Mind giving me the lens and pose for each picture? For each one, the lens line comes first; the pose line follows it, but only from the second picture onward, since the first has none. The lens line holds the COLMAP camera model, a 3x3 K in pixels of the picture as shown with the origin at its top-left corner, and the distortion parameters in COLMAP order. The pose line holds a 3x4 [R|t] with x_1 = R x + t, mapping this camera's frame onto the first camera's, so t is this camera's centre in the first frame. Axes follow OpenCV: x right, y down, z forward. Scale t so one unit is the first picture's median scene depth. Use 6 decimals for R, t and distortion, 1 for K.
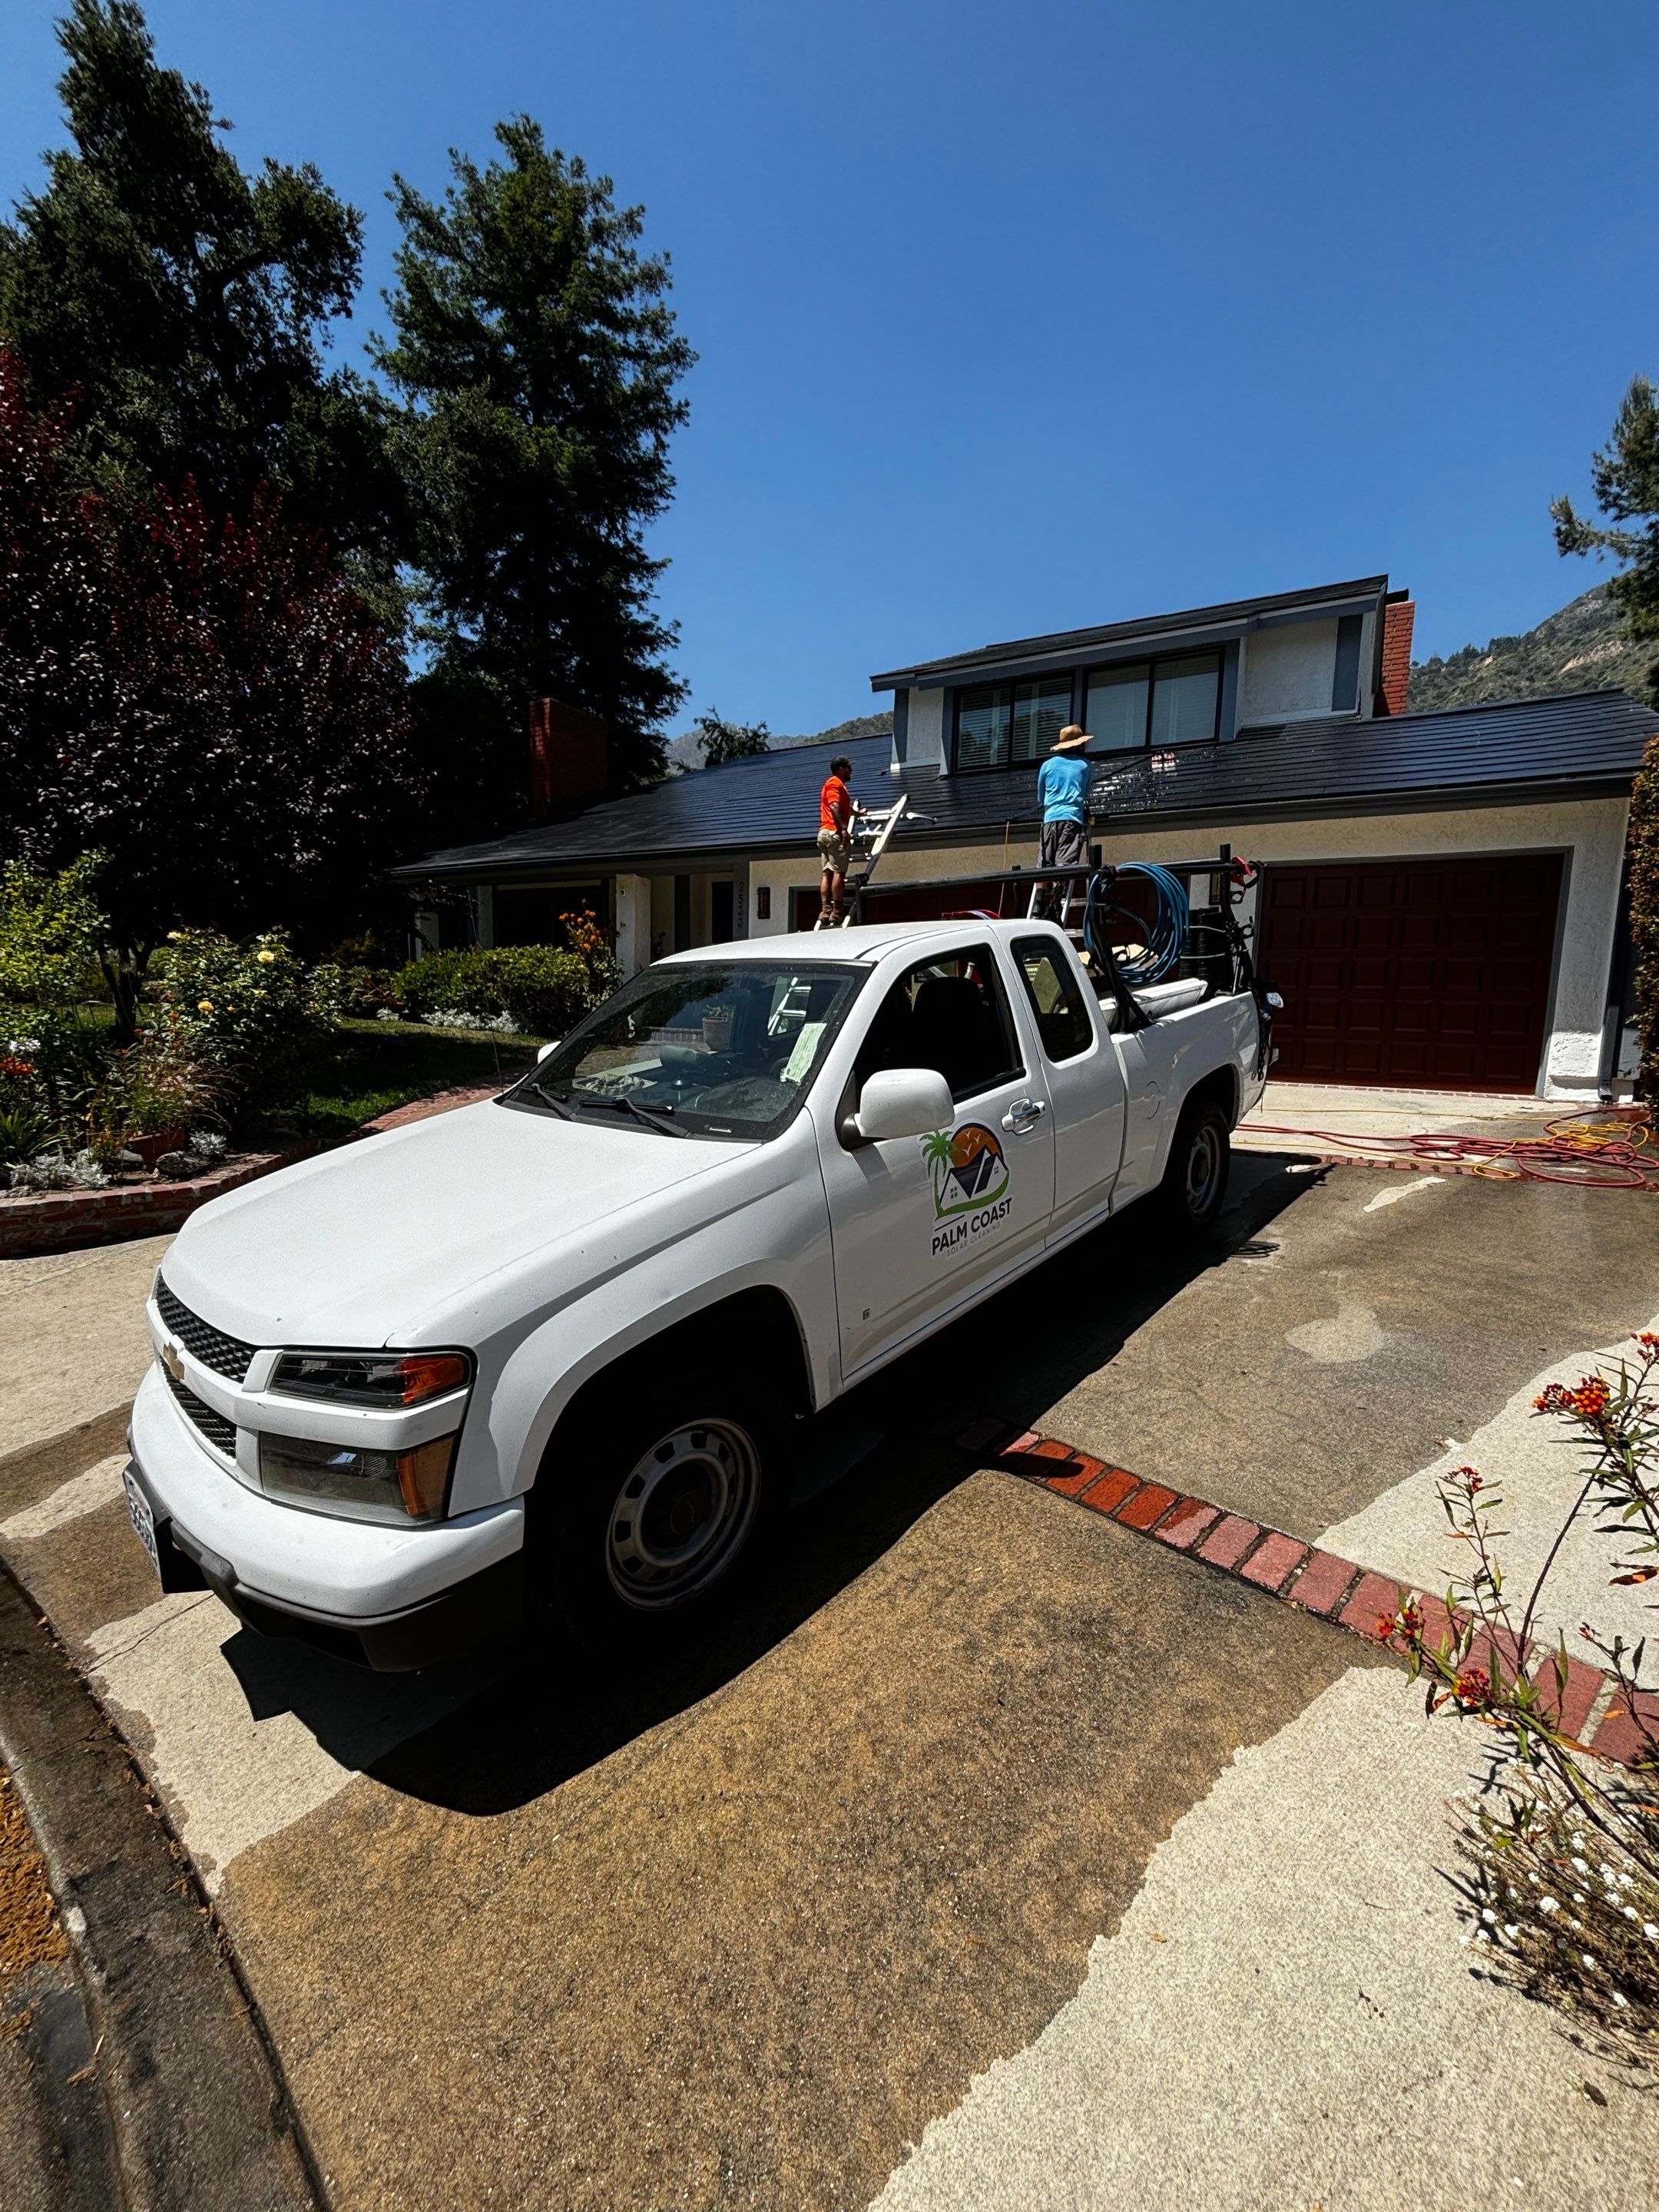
lens RADIAL K [[896.8, 0, 831.3], [0, 896.8, 1106.7], [0, 0, 1]] dist [-0.003289, 0.002087]
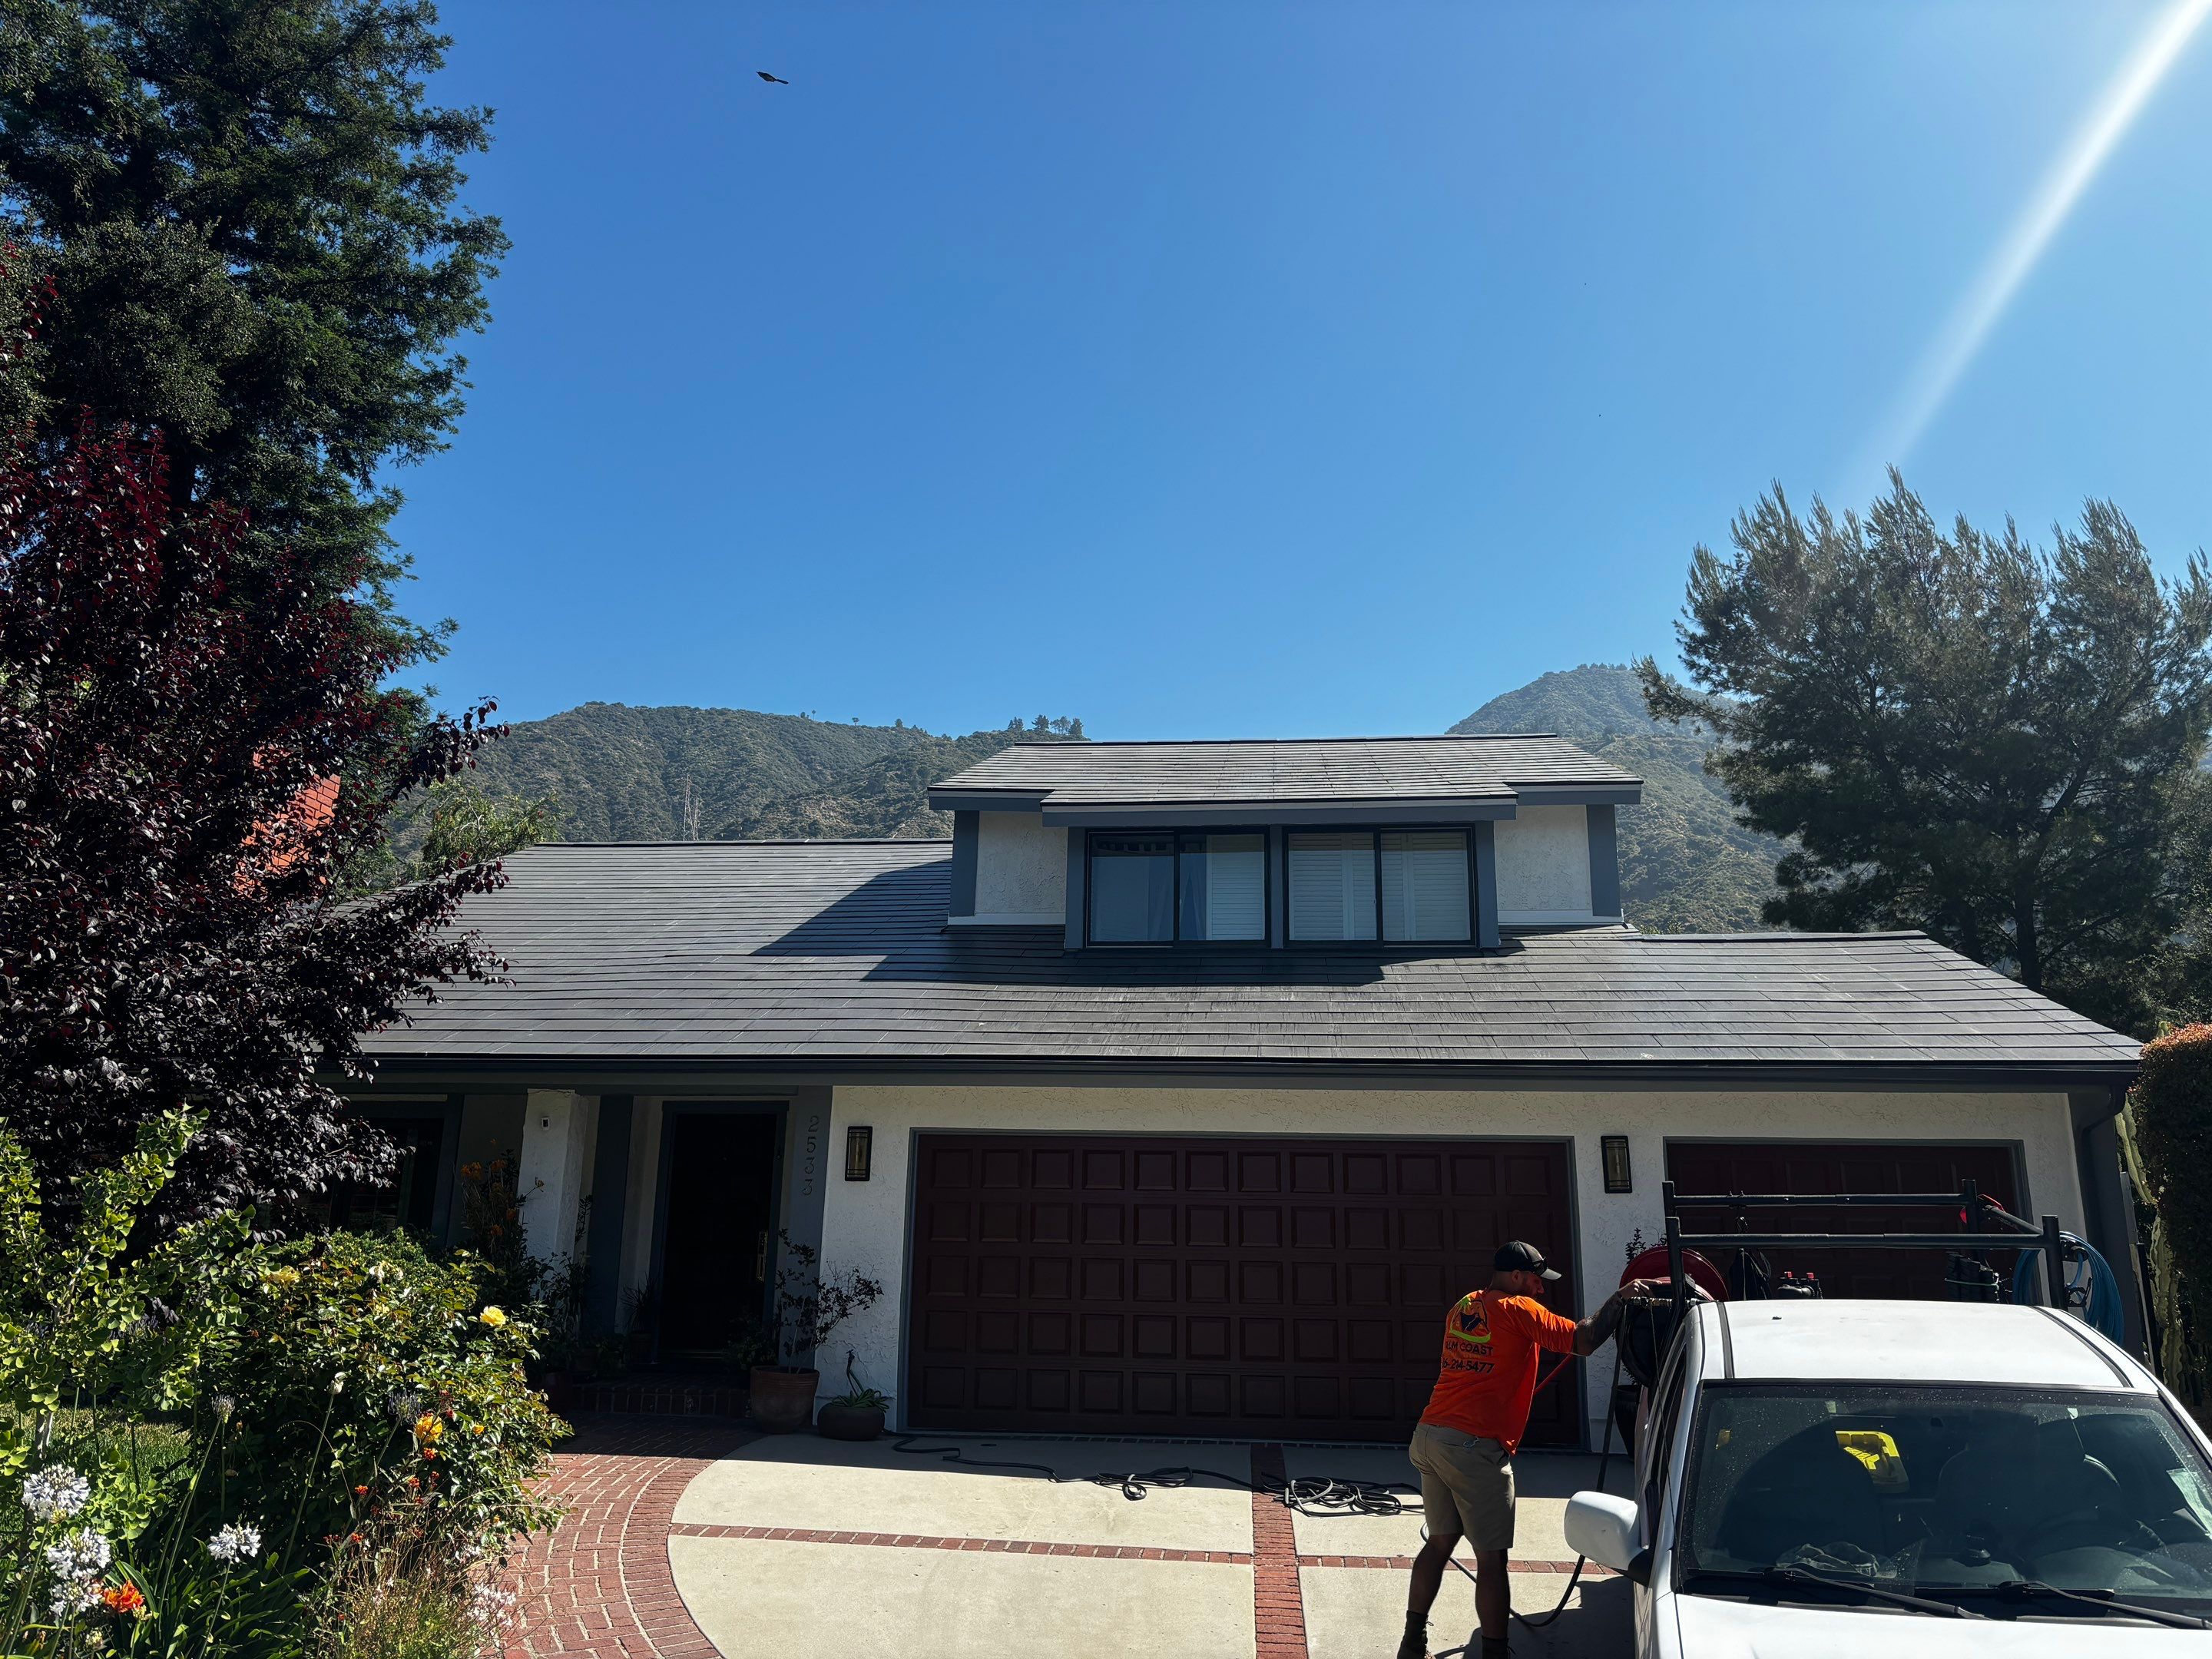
lens RADIAL K [[1661.7, 0, 1119.6], [0, 1661.7, 838.5], [0, 0, 1]] dist [0.034833, -0.017770]
pose [[0.908597, 0.098650, 0.405857, -0.296424], [0.055285, 0.934752, -0.350972, -0.026957], [-0.414000, 0.341330, 0.843859, -0.030048]]
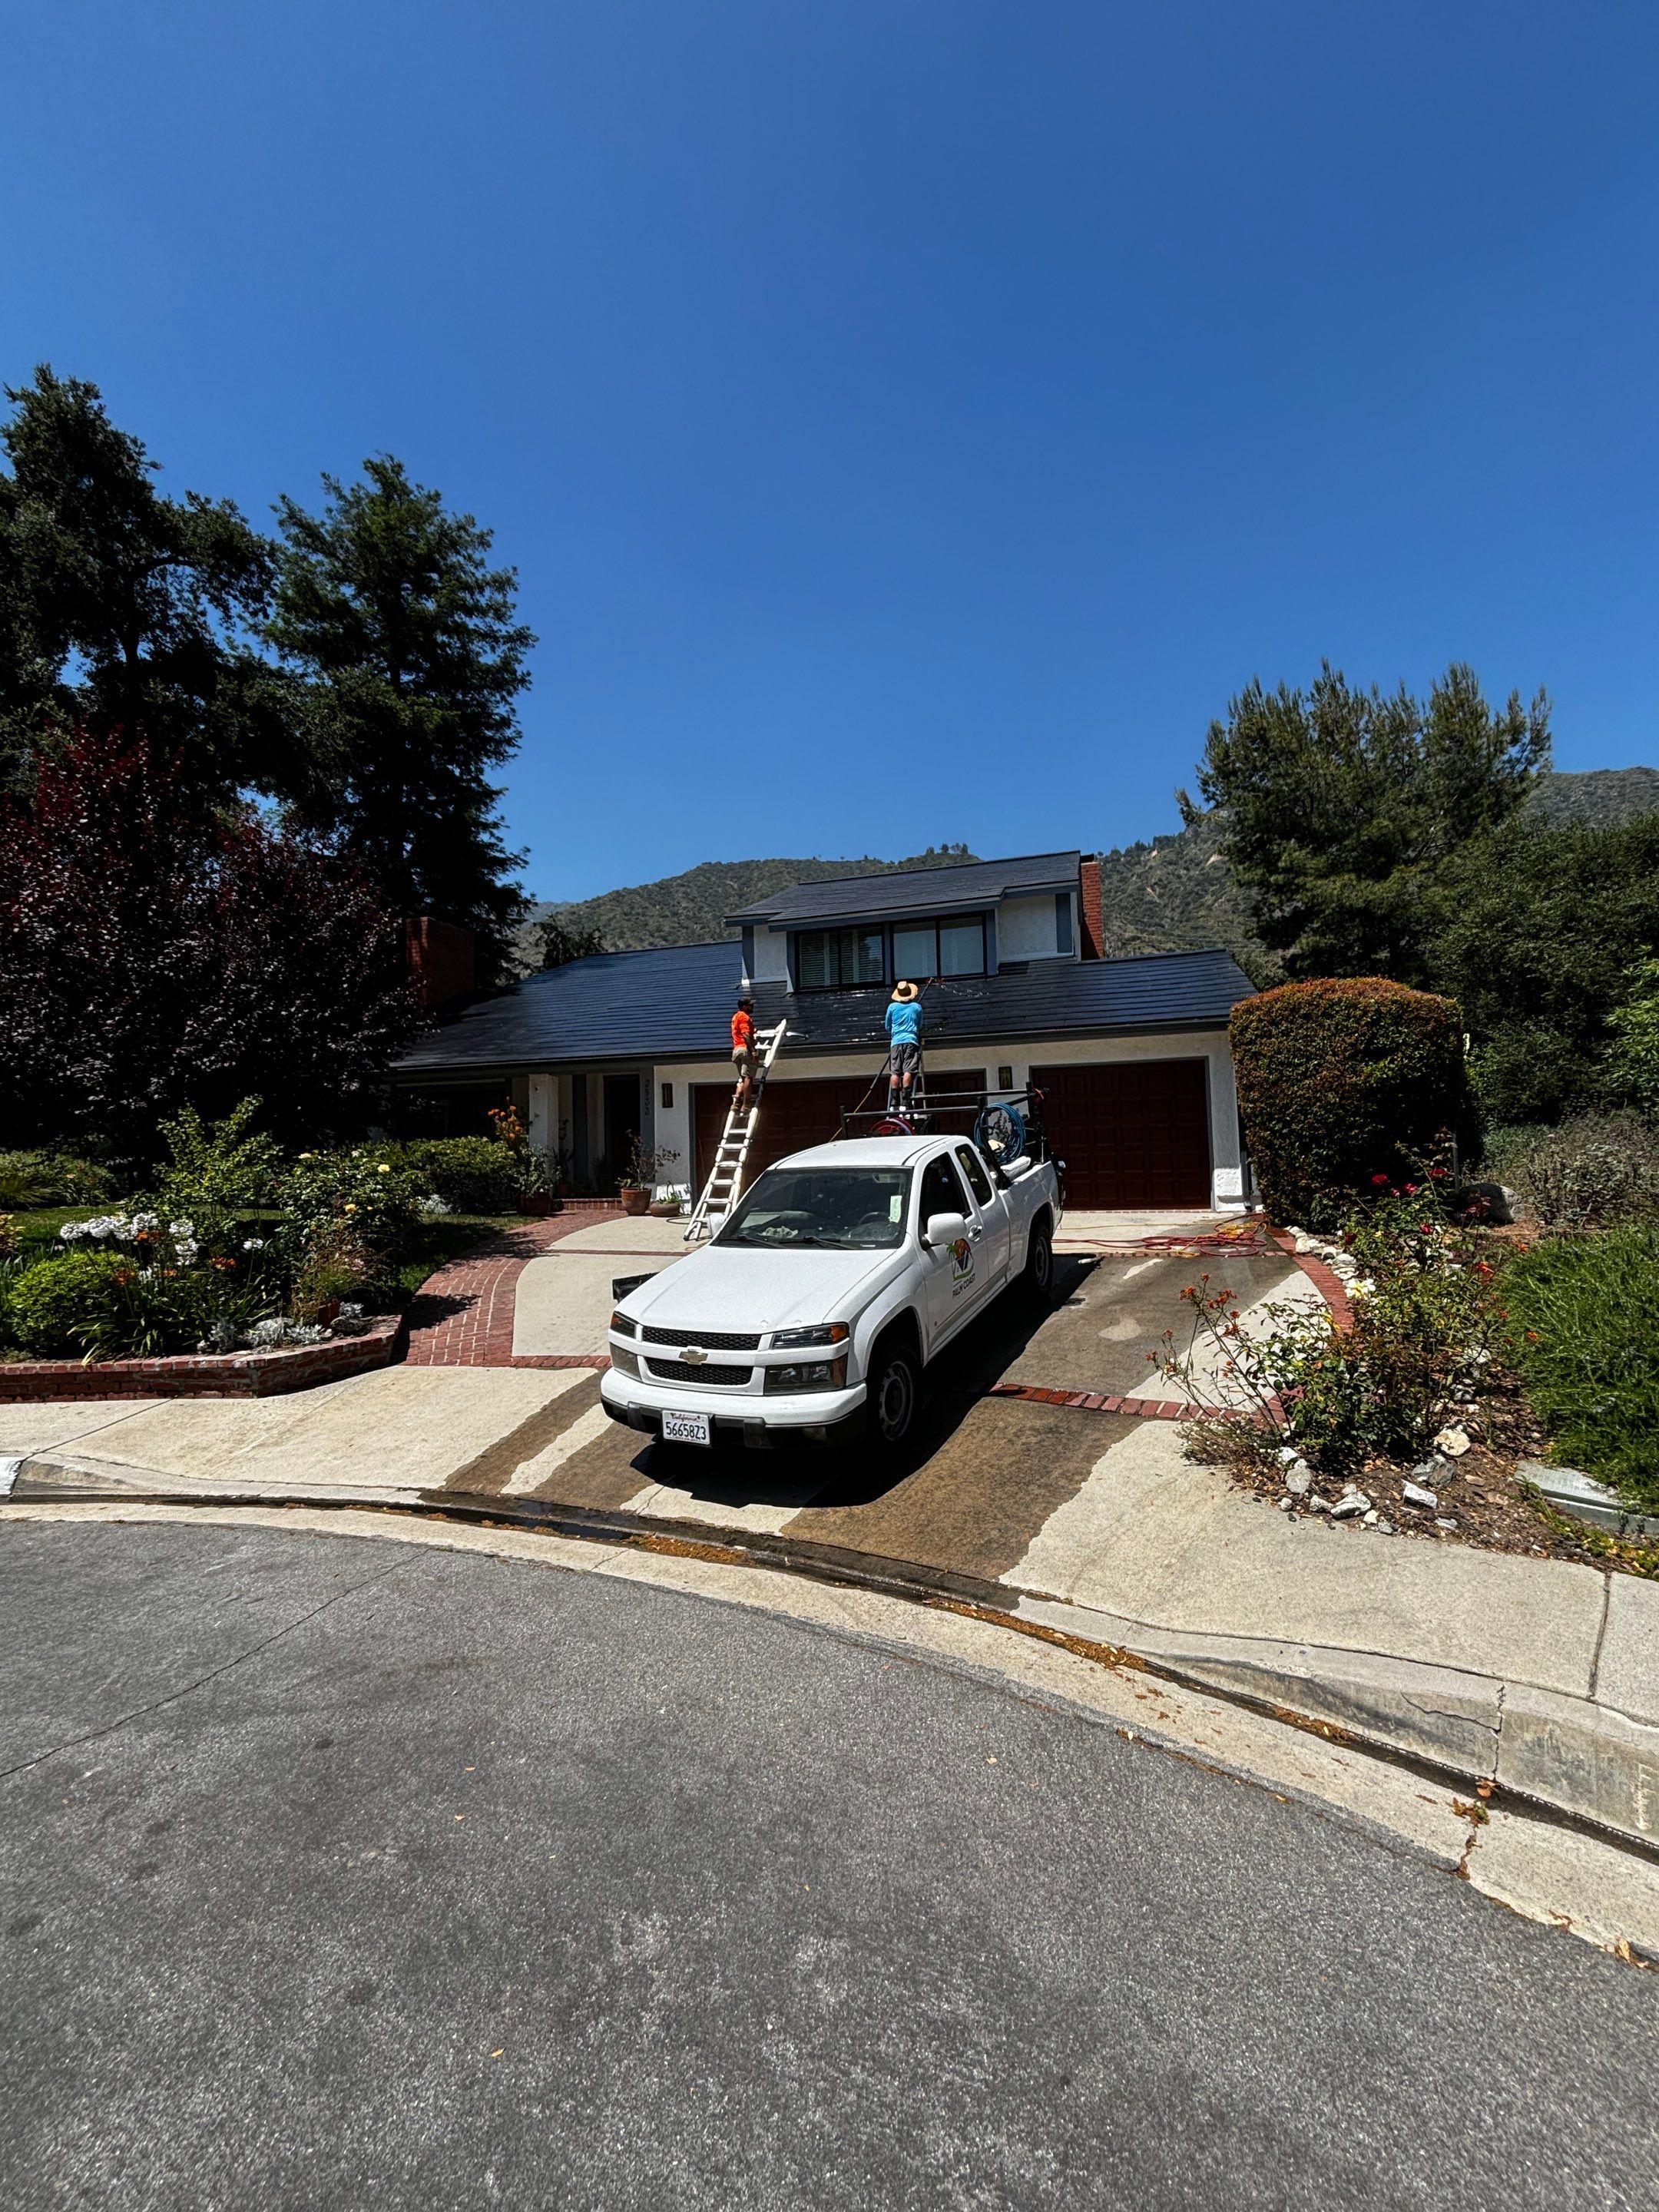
lens RADIAL K [[896.8, 0, 835.3], [0, 896.8, 1103.6], [0, 0, 1]] dist [-0.003289, 0.002087]
pose [[0.968108, -0.036191, 0.247905, -0.125172], [0.078912, 0.983194, -0.164628, 0.006165], [-0.237780, 0.178940, 0.954694, -0.200607]]
